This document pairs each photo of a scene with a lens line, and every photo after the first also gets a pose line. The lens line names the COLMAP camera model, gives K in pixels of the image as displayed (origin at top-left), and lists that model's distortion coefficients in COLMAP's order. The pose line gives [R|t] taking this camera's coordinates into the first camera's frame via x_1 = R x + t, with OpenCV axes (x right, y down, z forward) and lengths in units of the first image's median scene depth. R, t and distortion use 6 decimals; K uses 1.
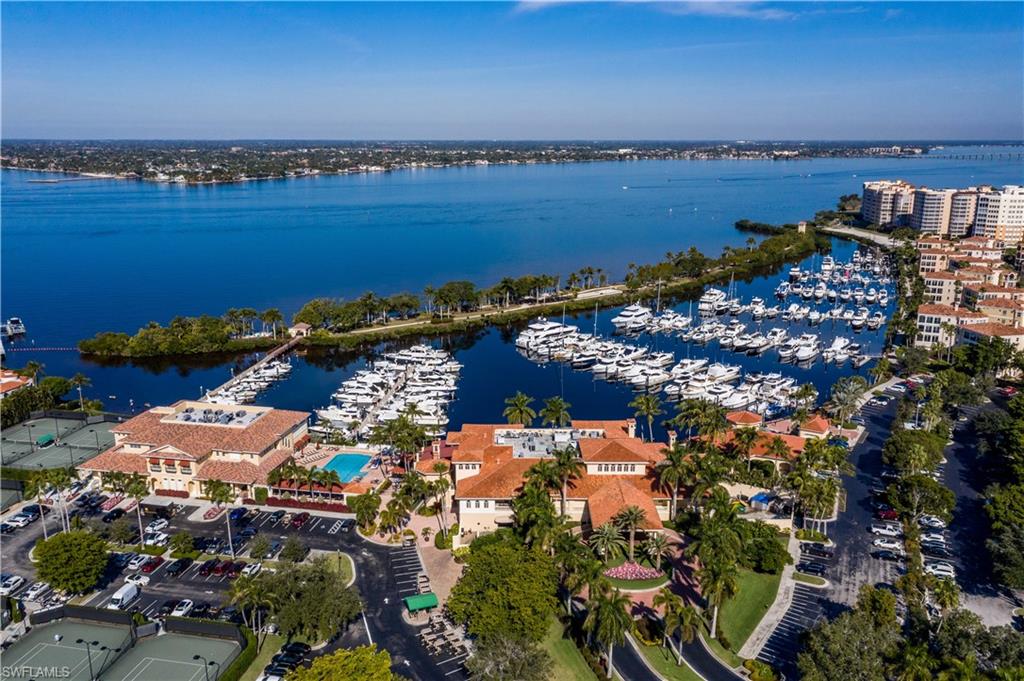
lens RADIAL K [[810.4, 0, 513.3], [0, 810.4, 340.1], [0, 0, 1]] dist [0.010314, -0.000631]
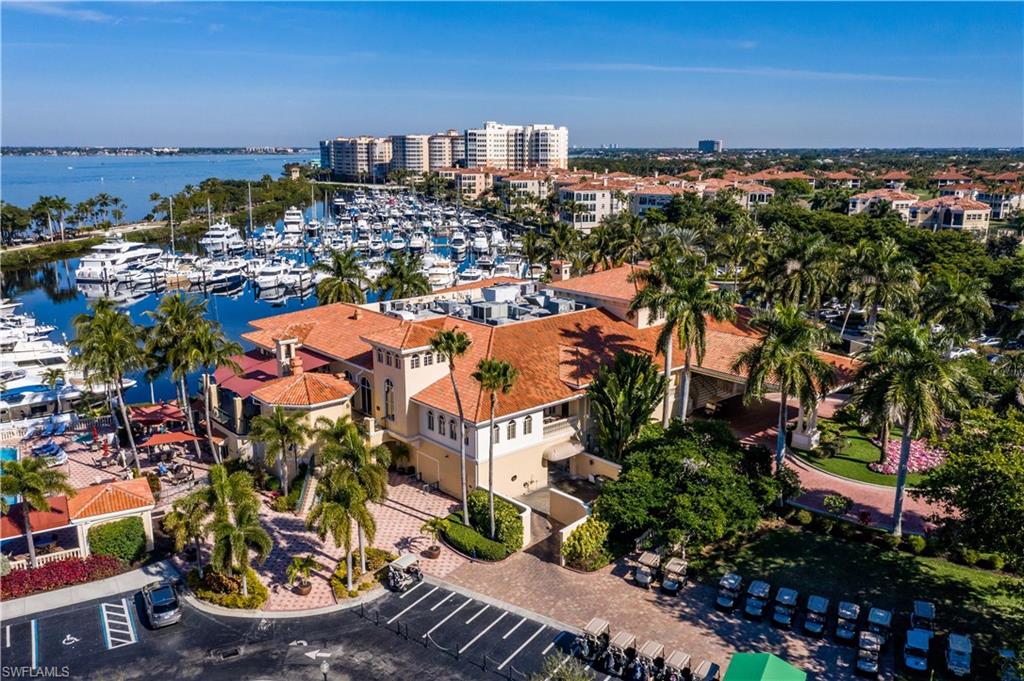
lens RADIAL K [[810.4, 0, 511.5], [0, 810.4, 341.7], [0, 0, 1]] dist [0.010314, -0.000631]
pose [[0.745247, -0.151743, 0.649293, -0.266485], [0.156670, 0.986349, 0.050691, 0.123338], [-0.648121, 0.063947, 0.758847, 0.613812]]
